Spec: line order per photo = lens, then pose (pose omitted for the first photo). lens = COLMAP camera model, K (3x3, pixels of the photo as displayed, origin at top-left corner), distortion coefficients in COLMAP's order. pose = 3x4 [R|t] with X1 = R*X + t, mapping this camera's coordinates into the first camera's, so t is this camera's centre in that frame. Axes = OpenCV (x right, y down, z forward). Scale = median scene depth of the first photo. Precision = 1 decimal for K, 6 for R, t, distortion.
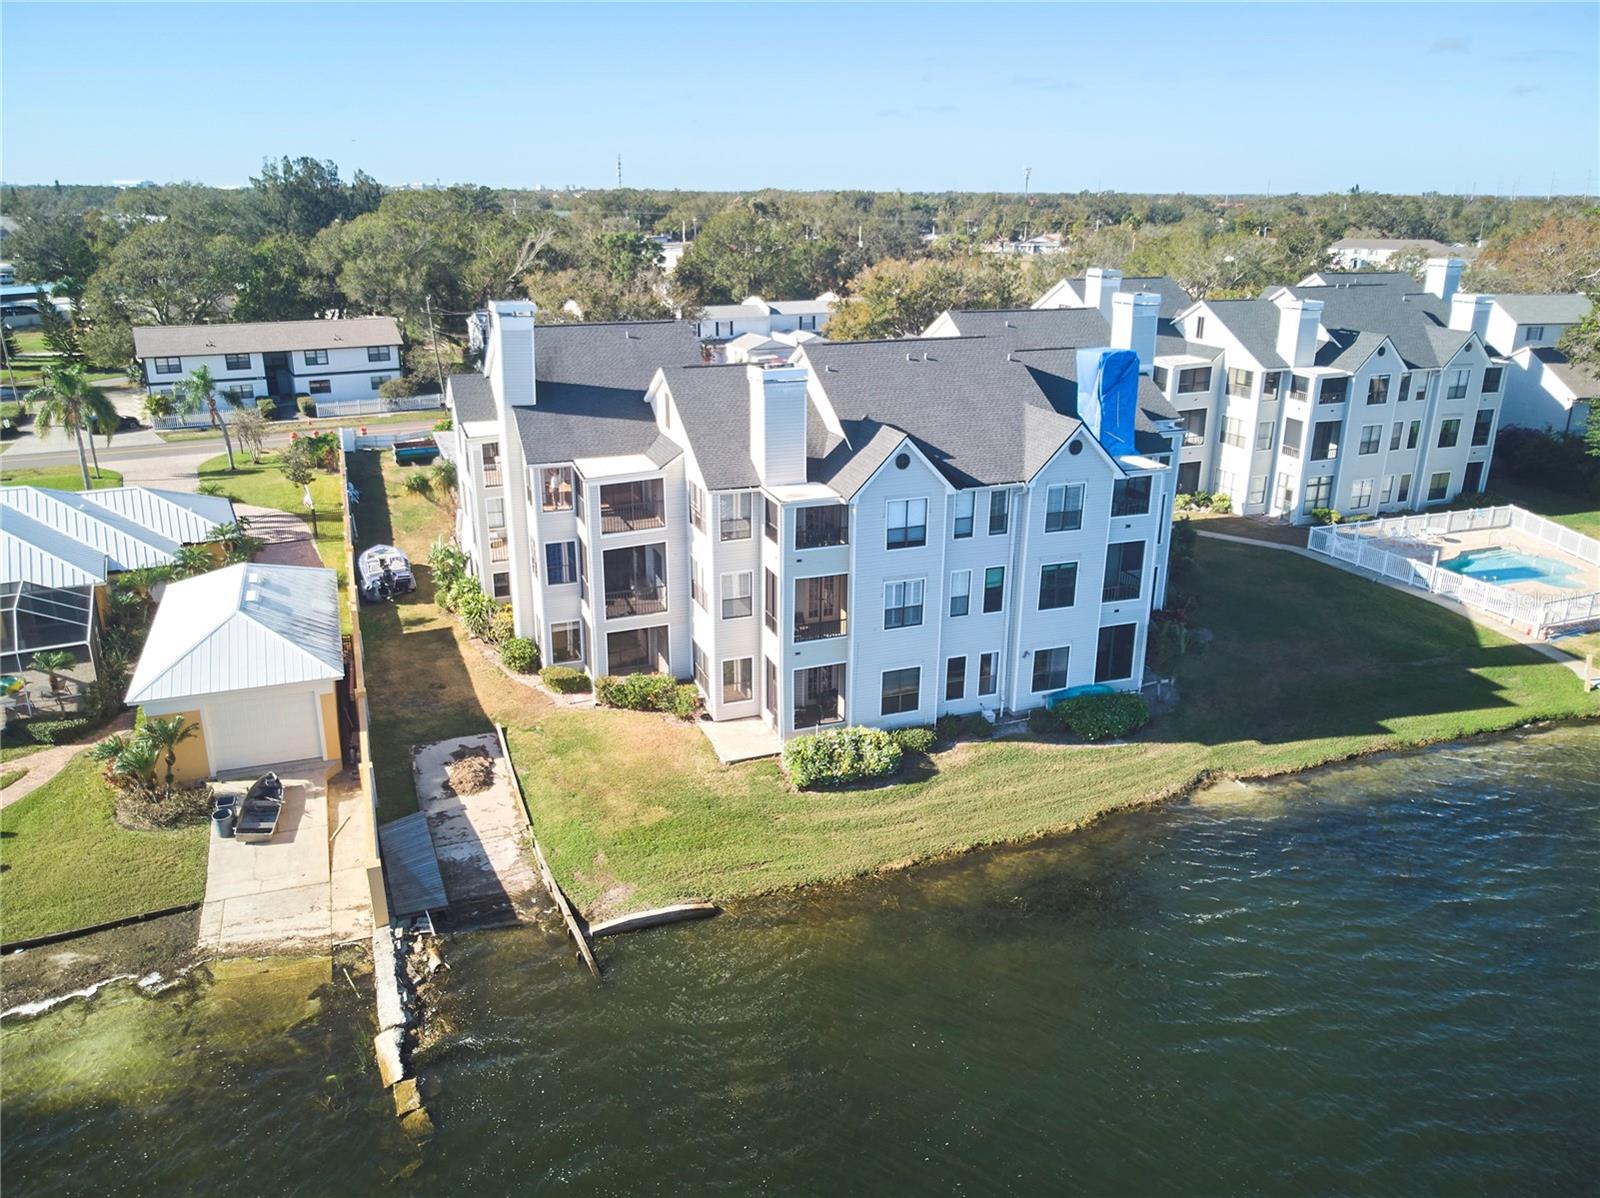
lens RADIAL K [[1177.0, 0, 799.2], [0, 1177.0, 590.2], [0, 0, 1]] dist [-0.002940, -0.002219]
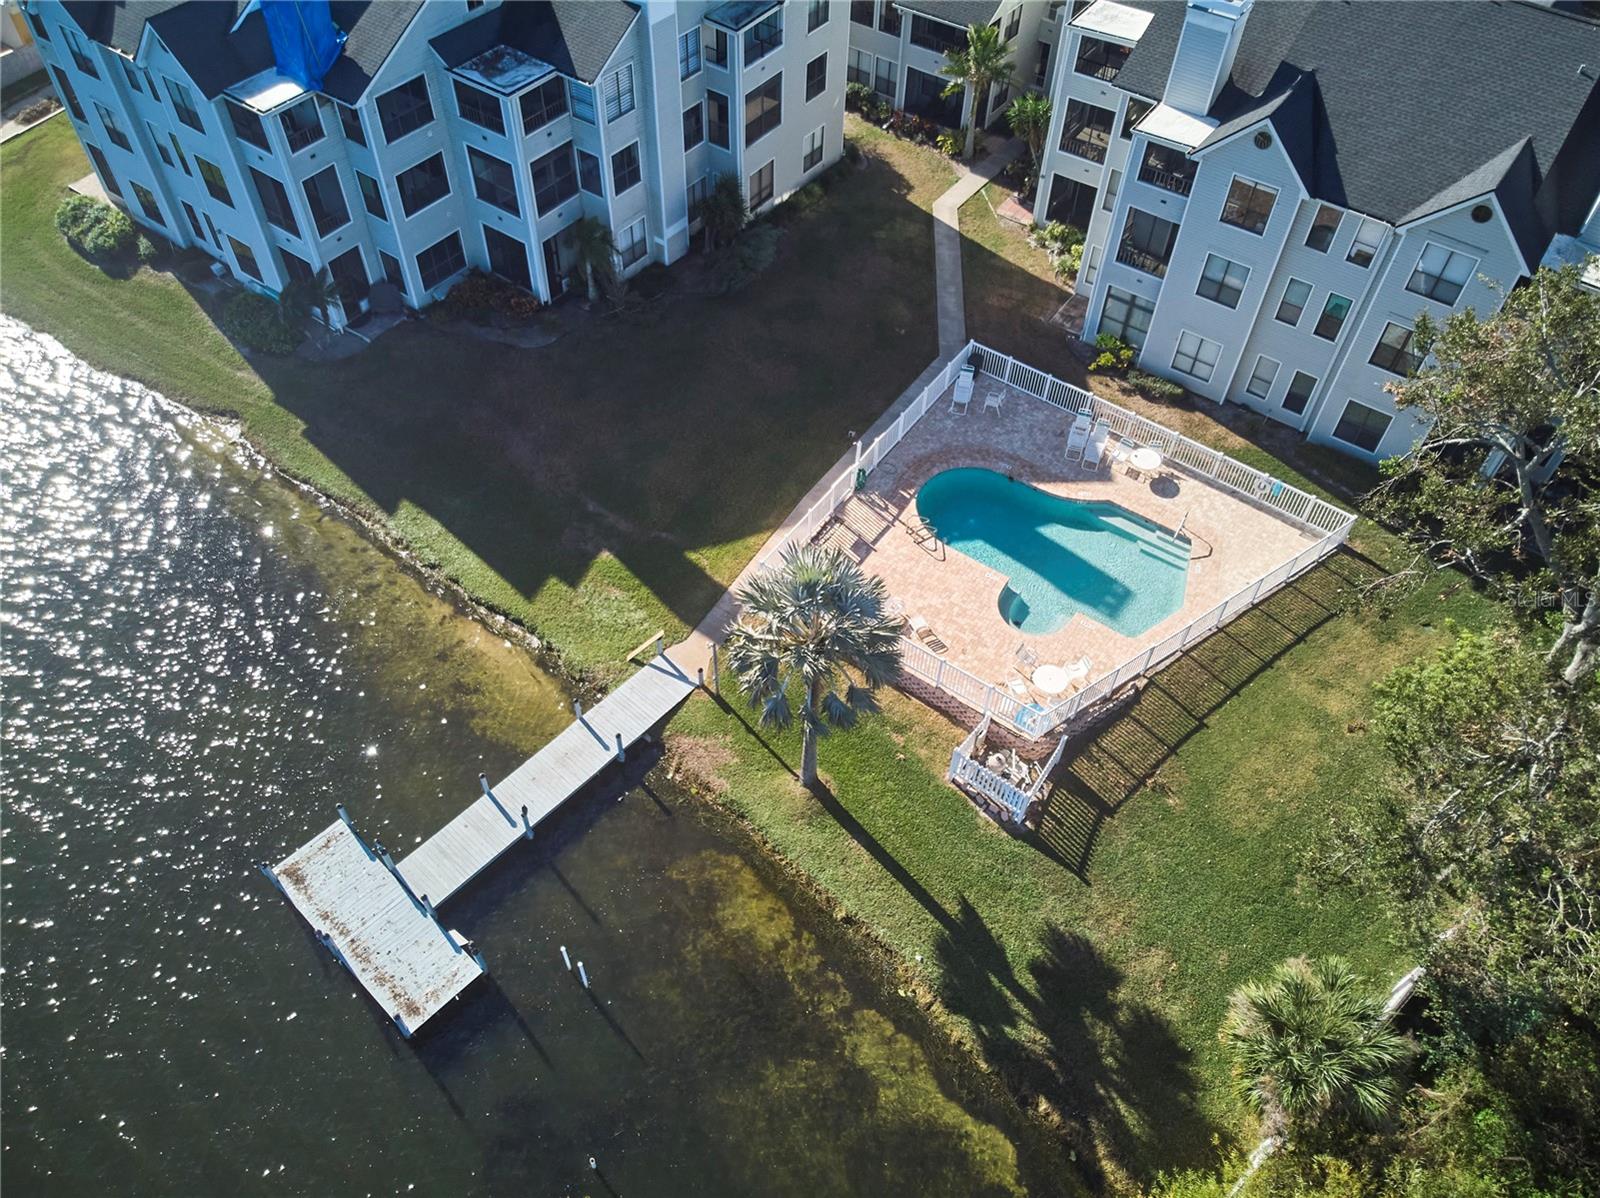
lens RADIAL K [[1197.3, 0, 799.6], [0, 1197.3, 583.9], [0, 0, 1]] dist [-0.005867, 0.006289]
pose [[0.554082, 0.638573, -0.534058, 1.217865], [-0.287895, 0.748944, 0.596824, -0.482516], [0.781095, -0.176937, 0.598818, 0.698369]]
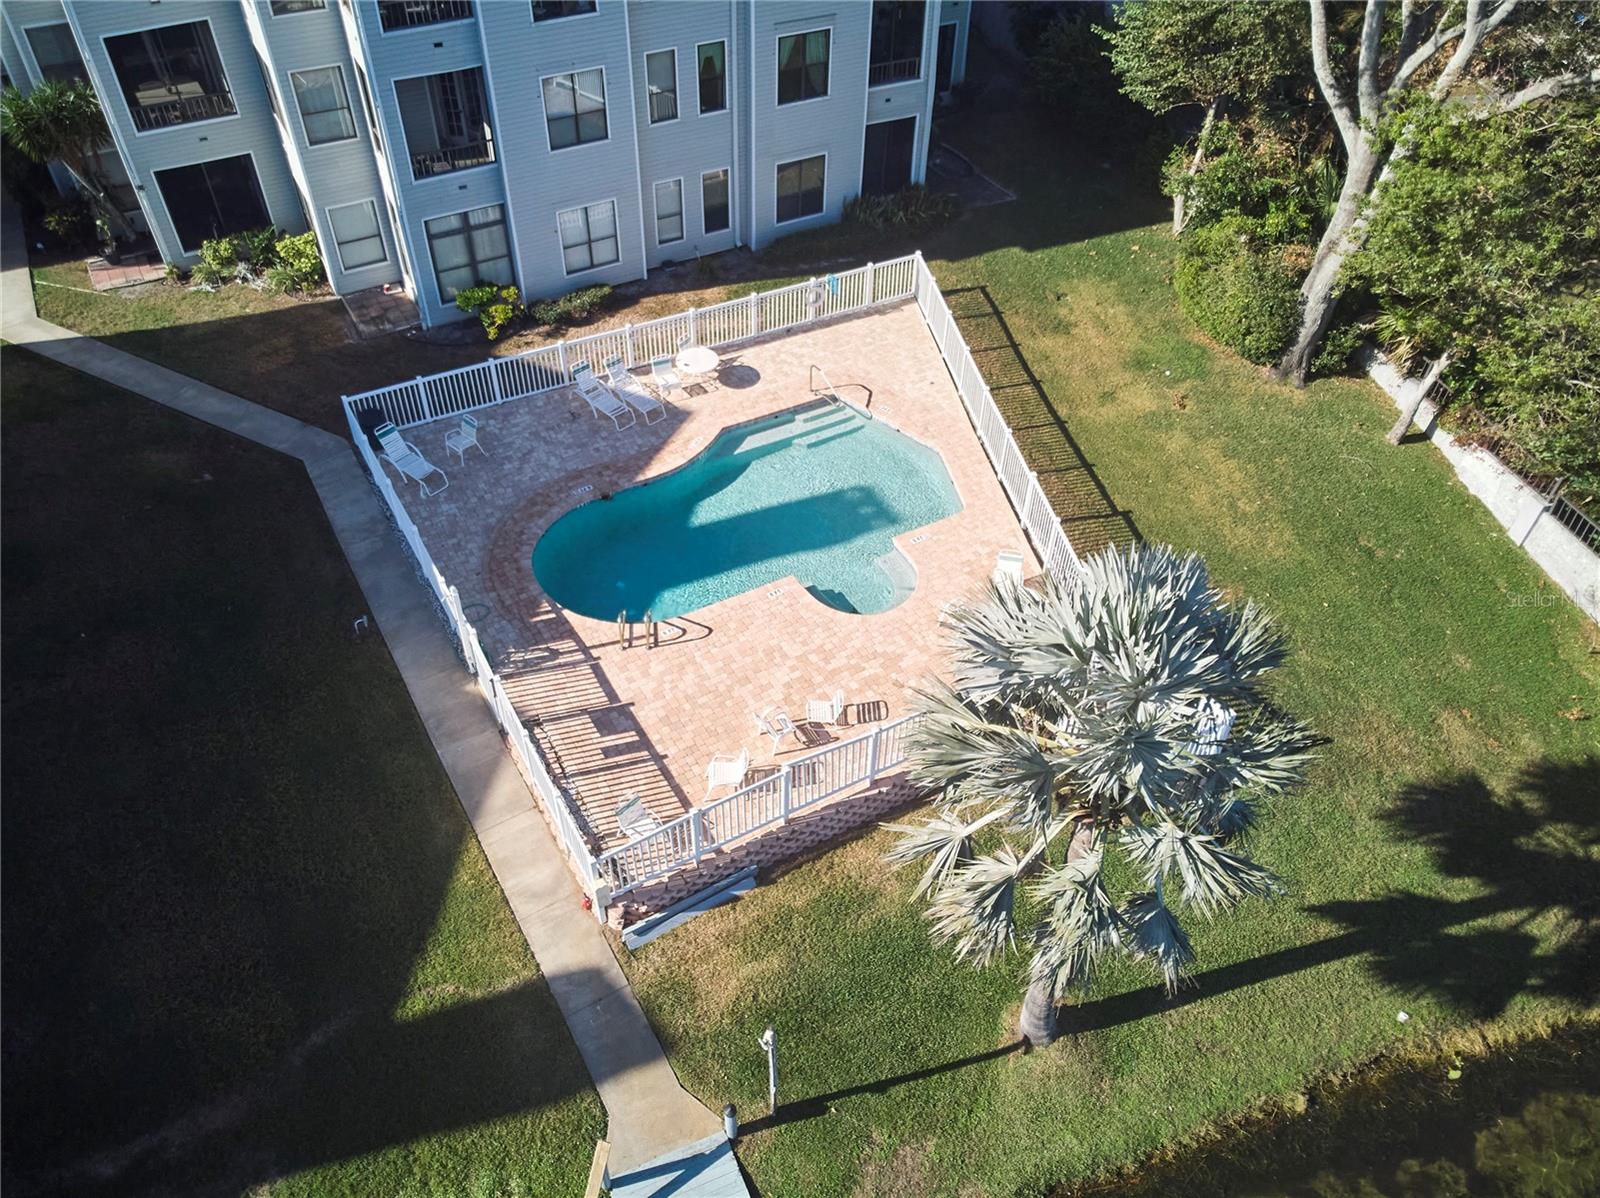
lens RADIAL K [[1180.6, 0, 790.7], [0, 1180.6, 580.3], [0, 0, 1]] dist [0.047243, -0.089970]
pose [[0.990713, -0.089307, 0.102527, 0.780583], [0.038895, 0.908681, 0.415675, -0.230076], [-0.130287, -0.407827, 0.903716, 0.857304]]
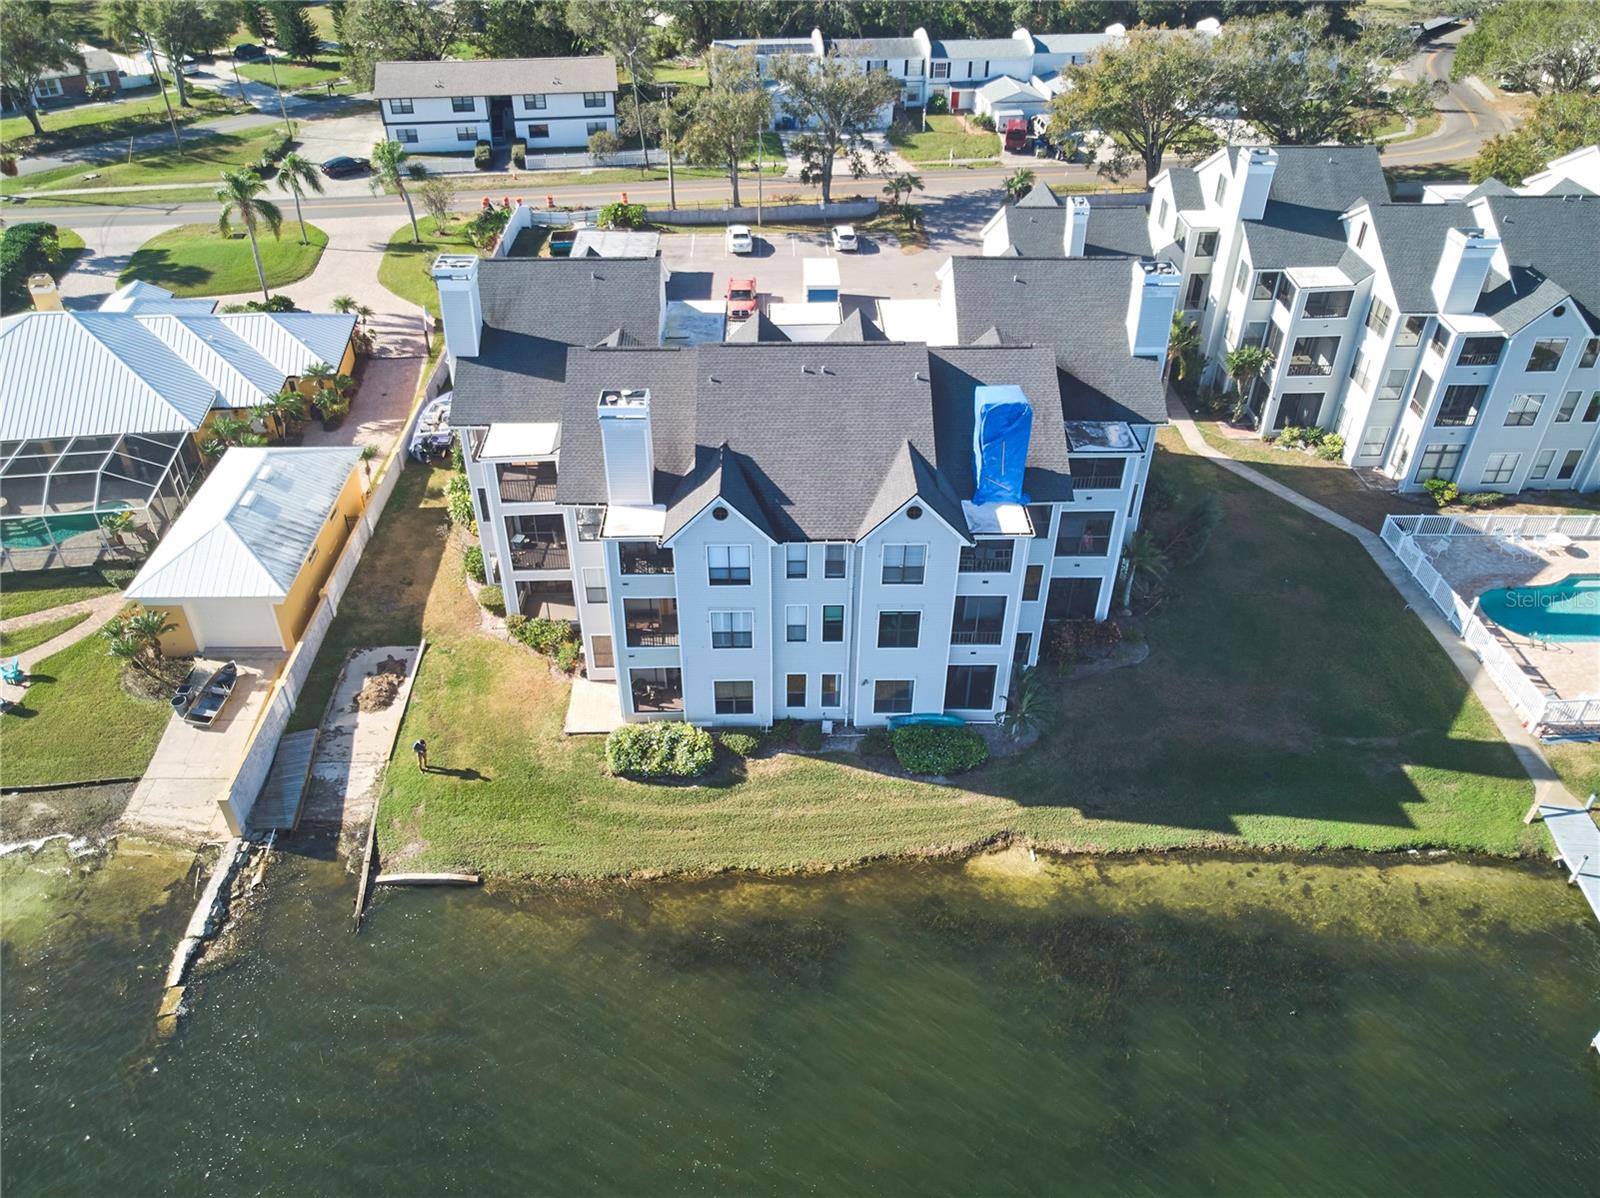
lens RADIAL K [[1197.3, 0, 799.6], [0, 1197.3, 583.9], [0, 0, 1]] dist [-0.005867, 0.006289]
pose [[0.942419, 0.194542, -0.272031, 0.396949], [-0.108226, 0.947038, 0.302334, -0.330059], [0.316440, -0.255484, 0.913561, 0.044241]]
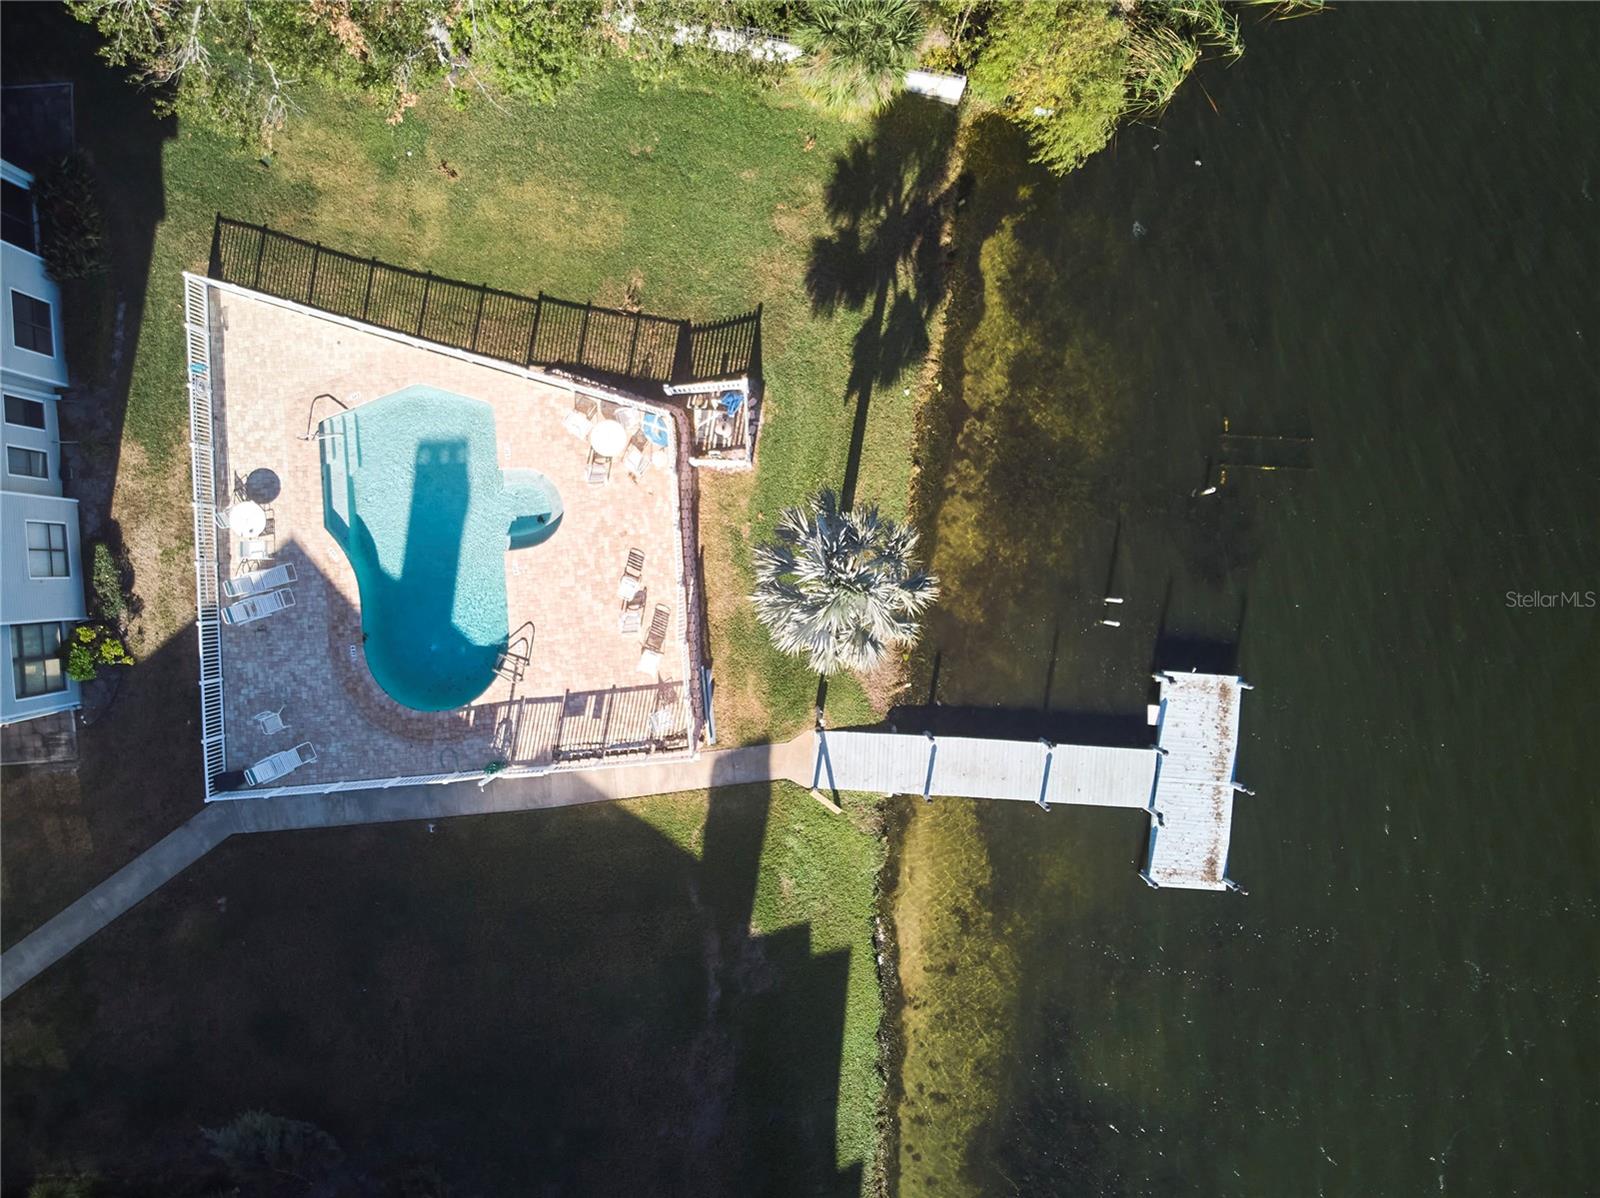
lens RADIAL K [[1167.0, 0, 794.2], [0, 1167.0, 597.6], [0, 0, 1]] dist [0.010863, -0.003438]
pose [[0.301478, -0.953398, -0.011943, 0.873306], [0.313696, 0.087351, 0.945497, -0.669638], [-0.900392, -0.288793, 0.325411, 0.911457]]
